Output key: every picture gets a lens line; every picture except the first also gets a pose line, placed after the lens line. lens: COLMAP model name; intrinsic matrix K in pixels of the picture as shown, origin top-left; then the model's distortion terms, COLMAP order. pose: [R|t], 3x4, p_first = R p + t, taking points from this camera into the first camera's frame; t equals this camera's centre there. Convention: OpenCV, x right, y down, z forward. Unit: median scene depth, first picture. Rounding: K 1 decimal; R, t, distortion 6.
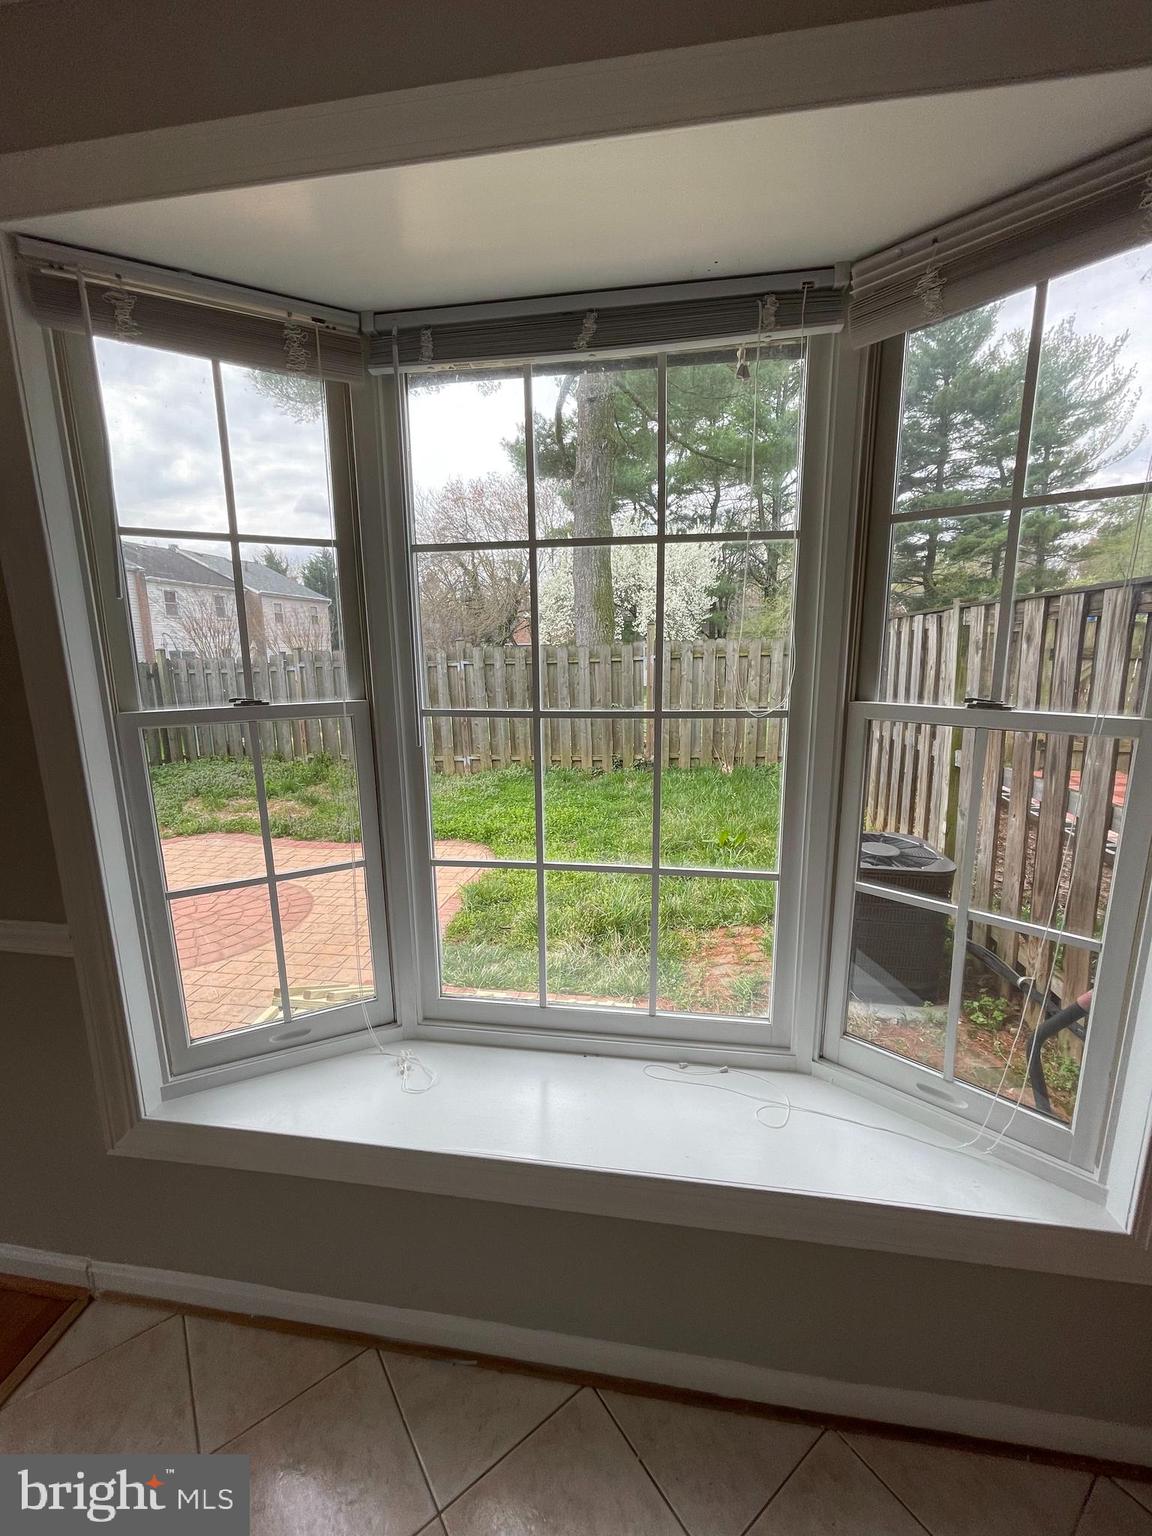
lens RADIAL K [[616.7, 0, 570.3], [0, 616.7, 762.6], [0, 0, 1]] dist [-0.000603, -0.001468]
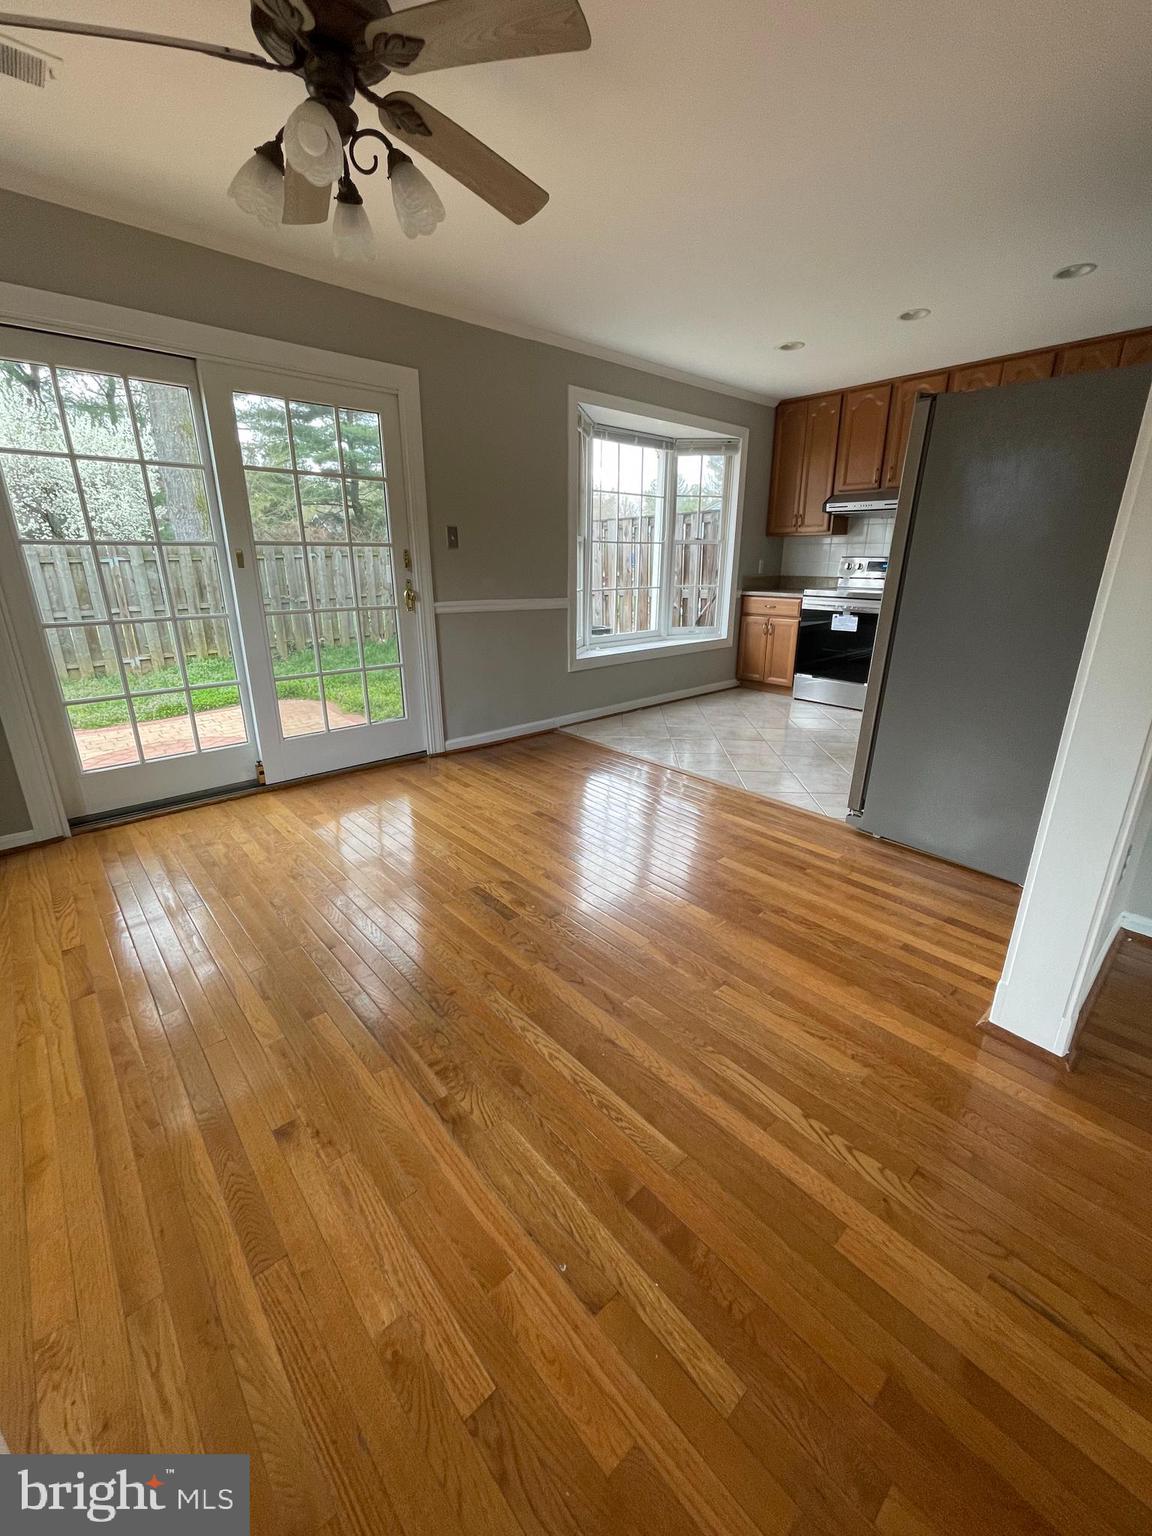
lens RADIAL K [[616.7, 0, 572.6], [0, 616.7, 762.6], [0, 0, 1]] dist [-0.000603, -0.001468]
pose [[0.623517, -0.231826, 0.746648, -0.544248], [0.144232, 0.972742, 0.181579, 0.082228], [-0.768391, -0.005527, 0.639957, -0.188221]]
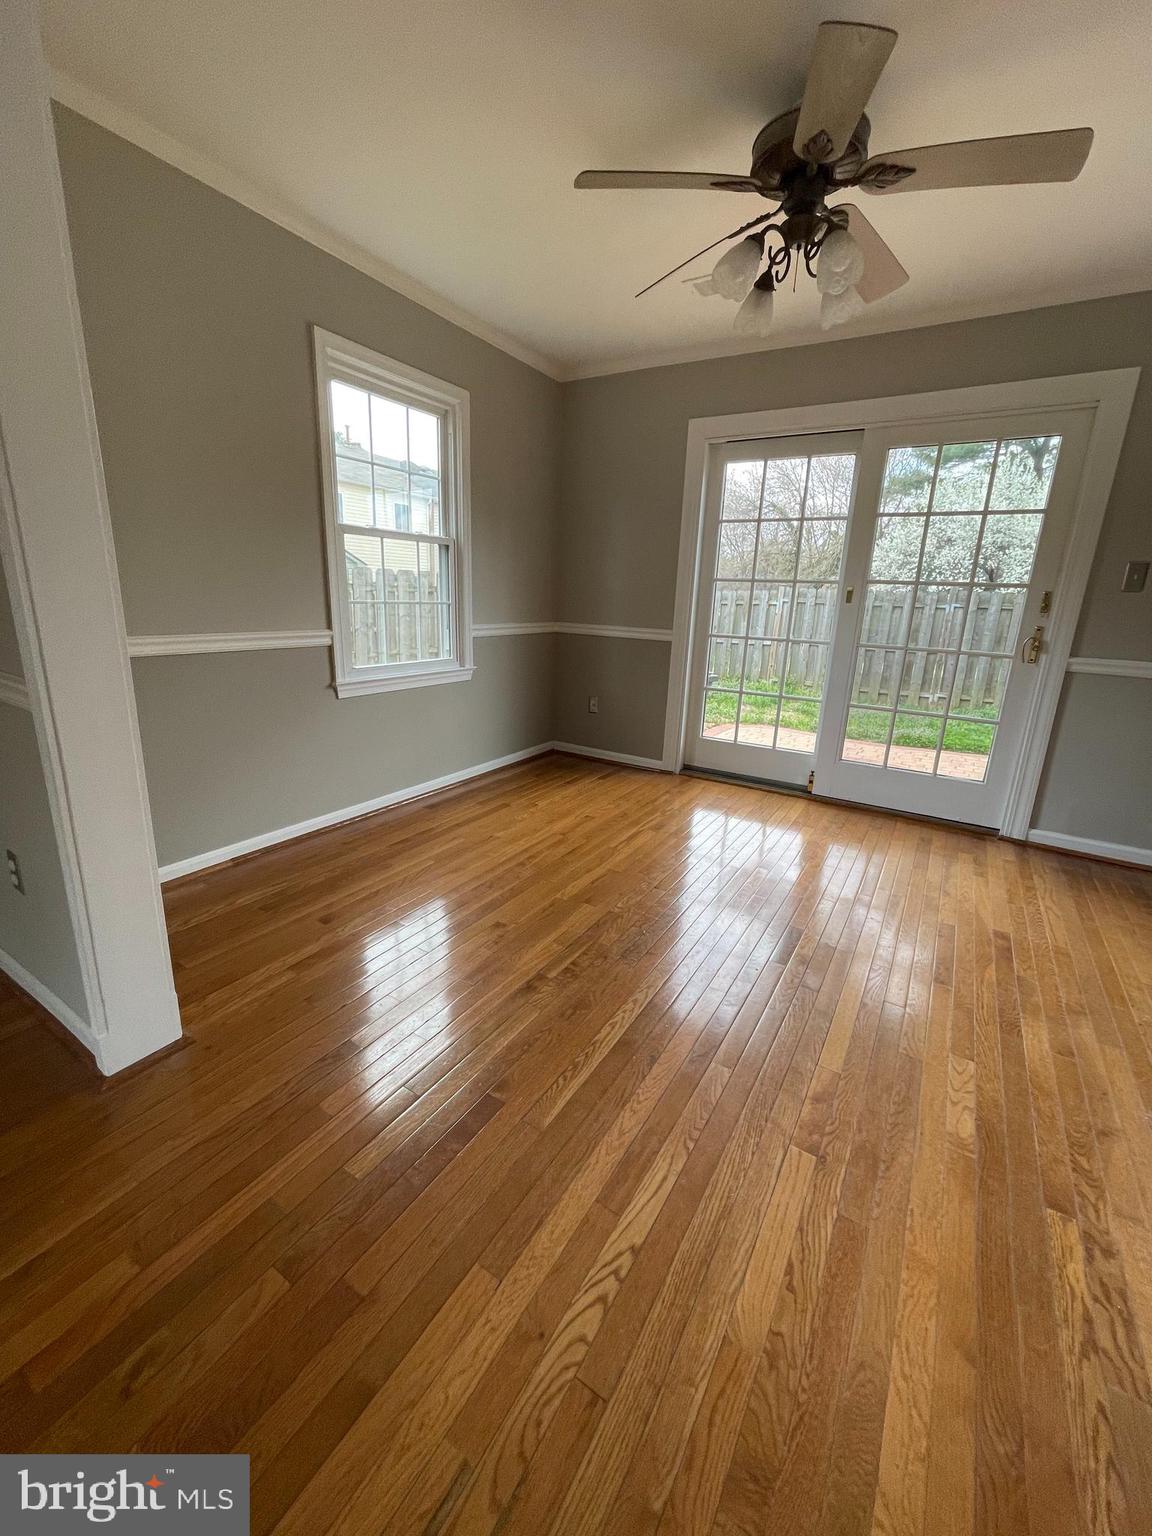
lens RADIAL K [[616.7, 0, 575.8], [0, 616.7, 764.8], [0, 0, 1]] dist [-0.000603, -0.001468]
pose [[0.924423, 0.148128, -0.351426, -0.376802], [-0.123795, 0.988139, 0.090865, 0.099989], [0.360717, -0.040492, 0.931796, -0.258605]]
